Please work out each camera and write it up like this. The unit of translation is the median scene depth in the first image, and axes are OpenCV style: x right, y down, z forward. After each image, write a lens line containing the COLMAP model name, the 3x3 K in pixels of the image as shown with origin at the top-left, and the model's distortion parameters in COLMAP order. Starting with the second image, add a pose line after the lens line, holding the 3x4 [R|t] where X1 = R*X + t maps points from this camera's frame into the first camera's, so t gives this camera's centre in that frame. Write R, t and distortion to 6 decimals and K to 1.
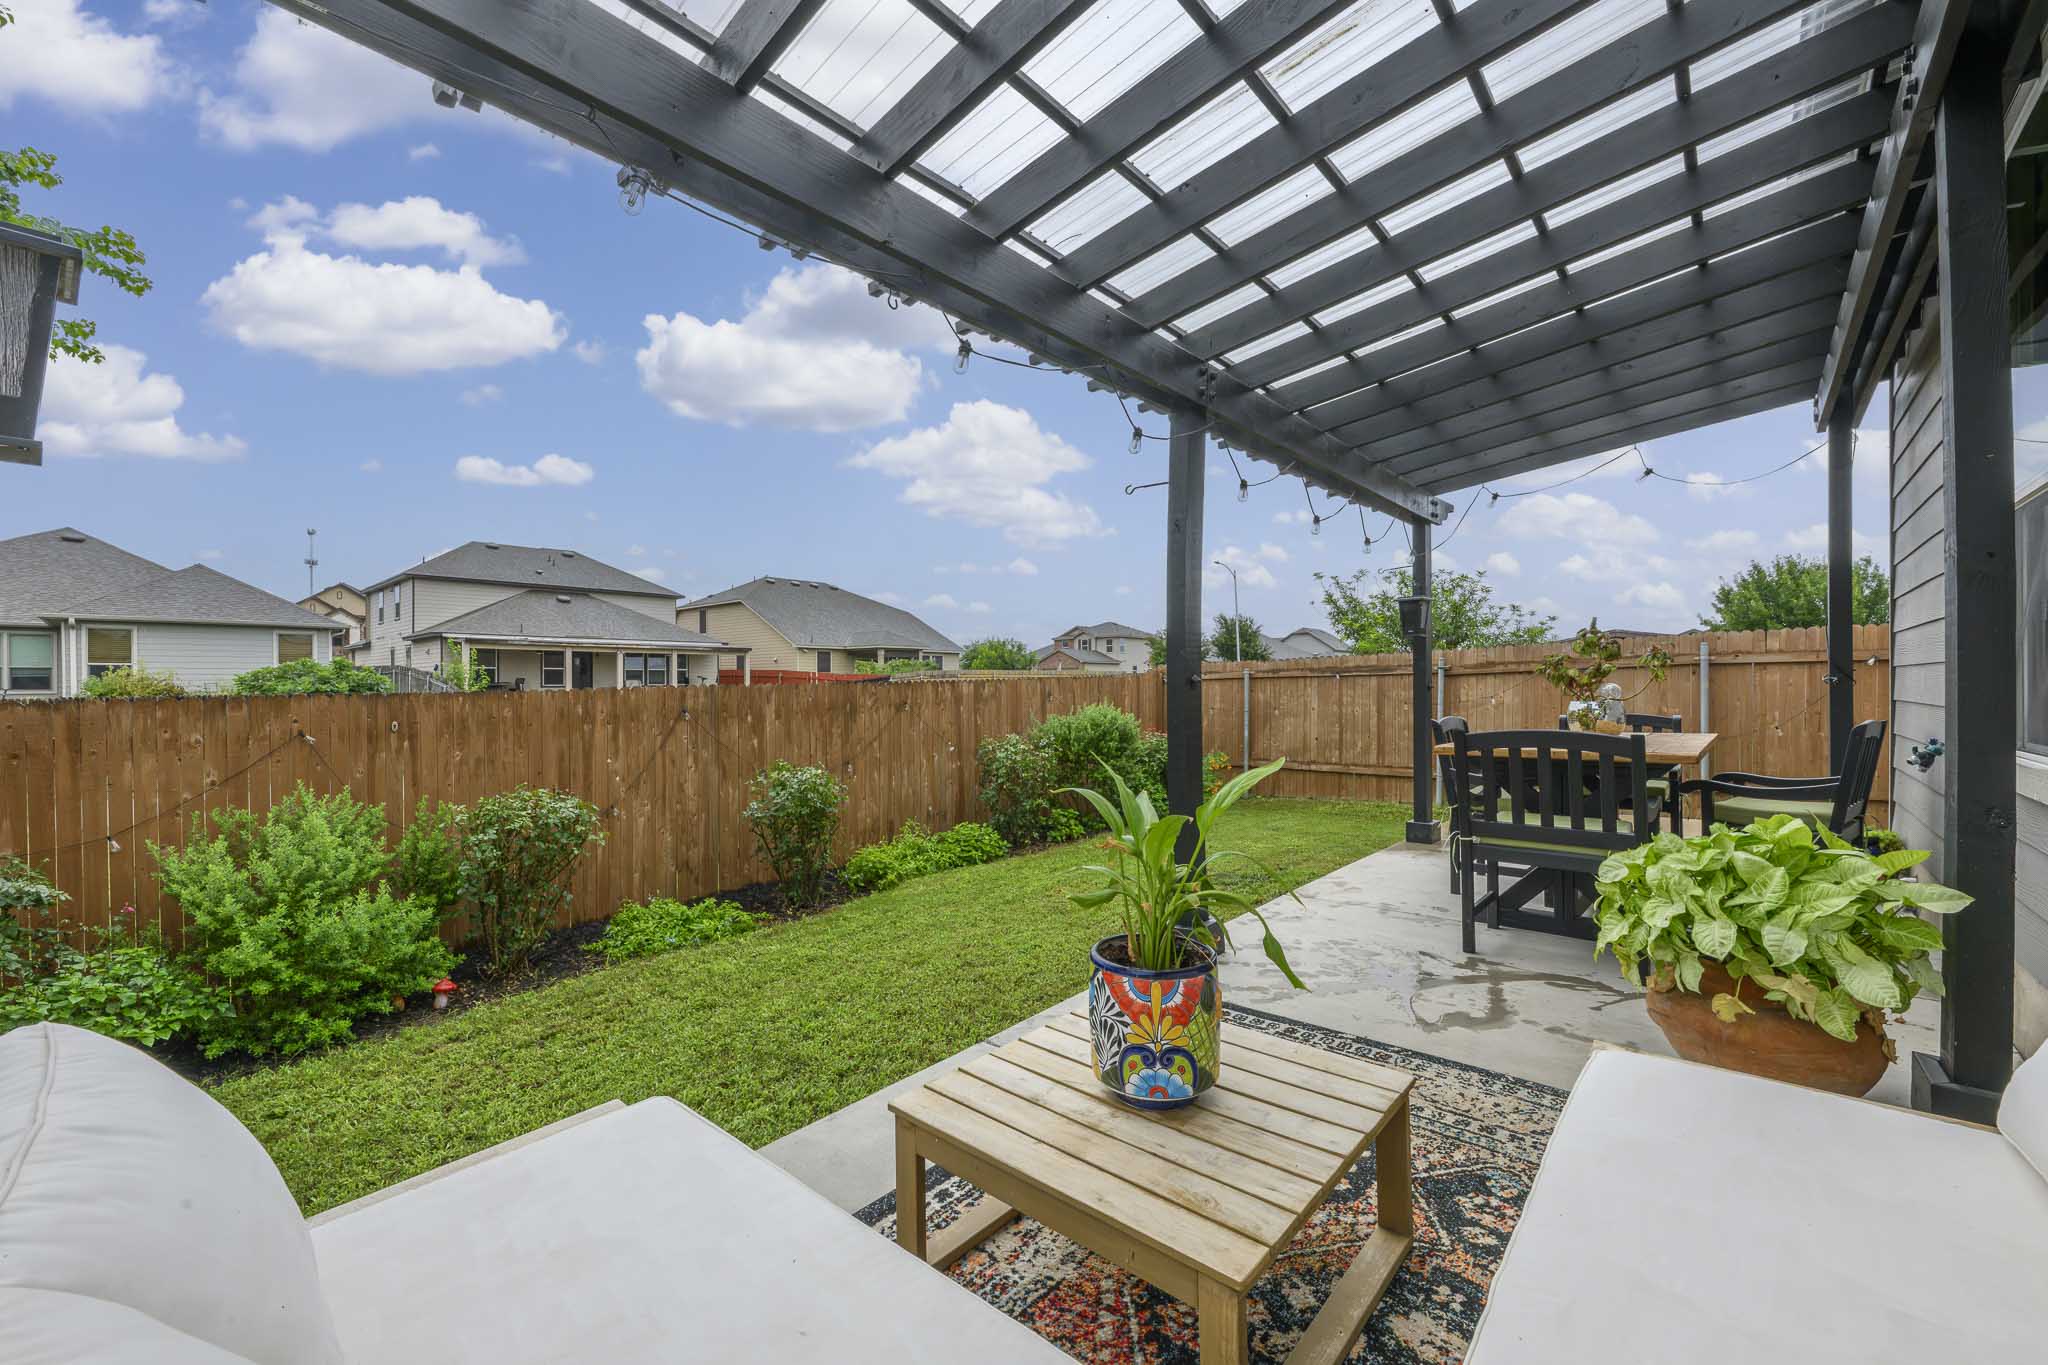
lens RADIAL K [[818.0, 0, 1026.4], [0, 818.0, 684.3], [0, 0, 1]] dist [0.000638, 0.000155]
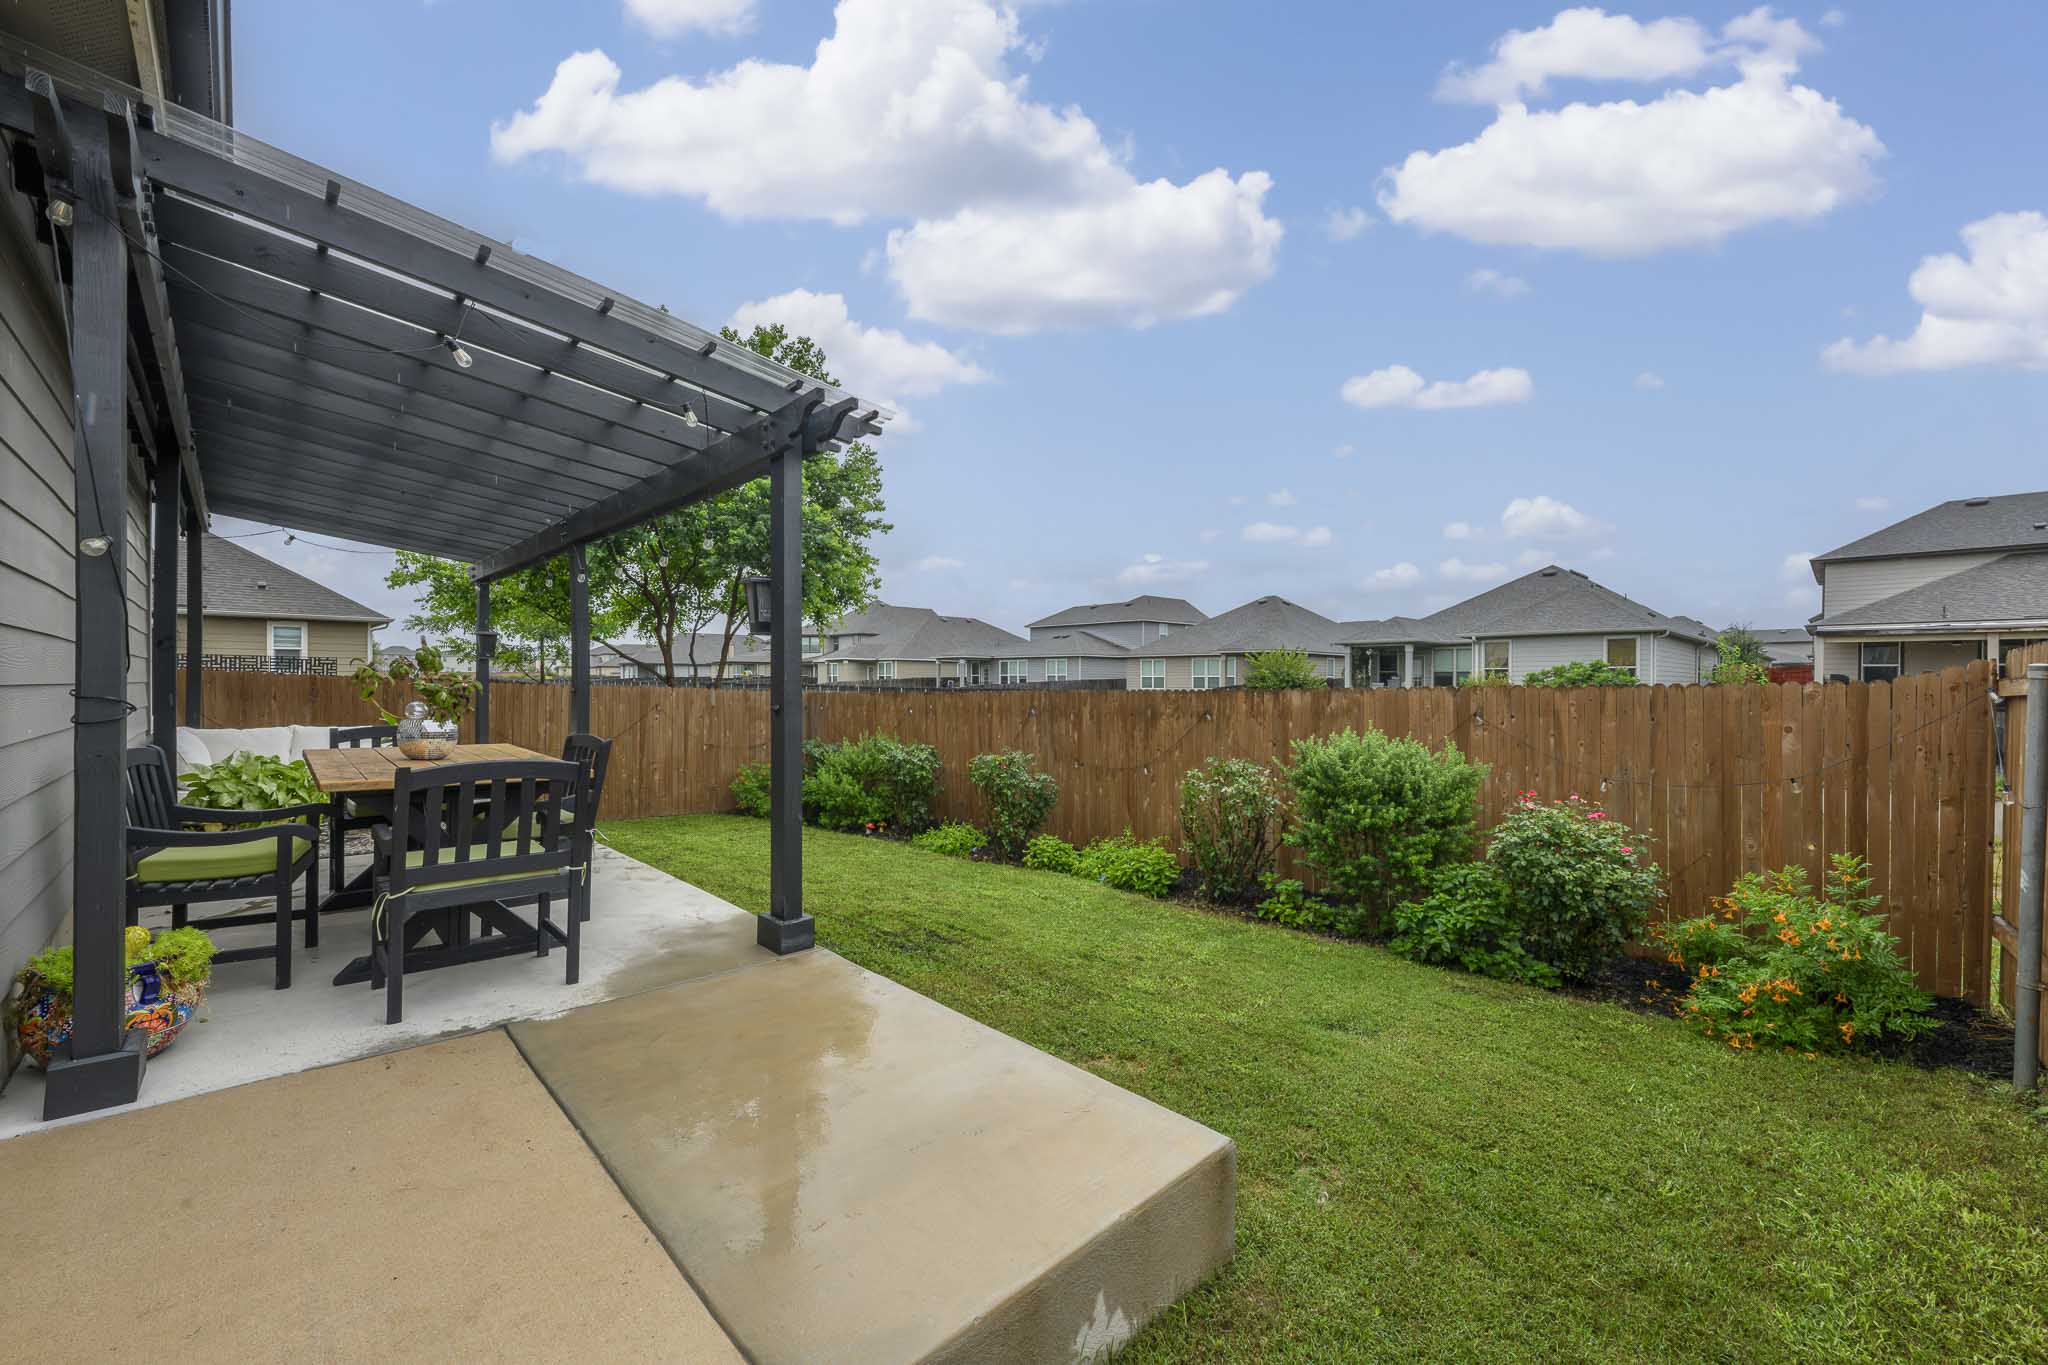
lens RADIAL K [[818.0, 0, 1036.7], [0, 818.0, 679.5], [0, 0, 1]] dist [0.000638, 0.000155]
pose [[-0.066185, 0.001061, -0.997807, 0.921950], [-0.003466, 0.999993, 0.001293, -0.017972], [0.997801, 0.003544, -0.066180, 1.006566]]
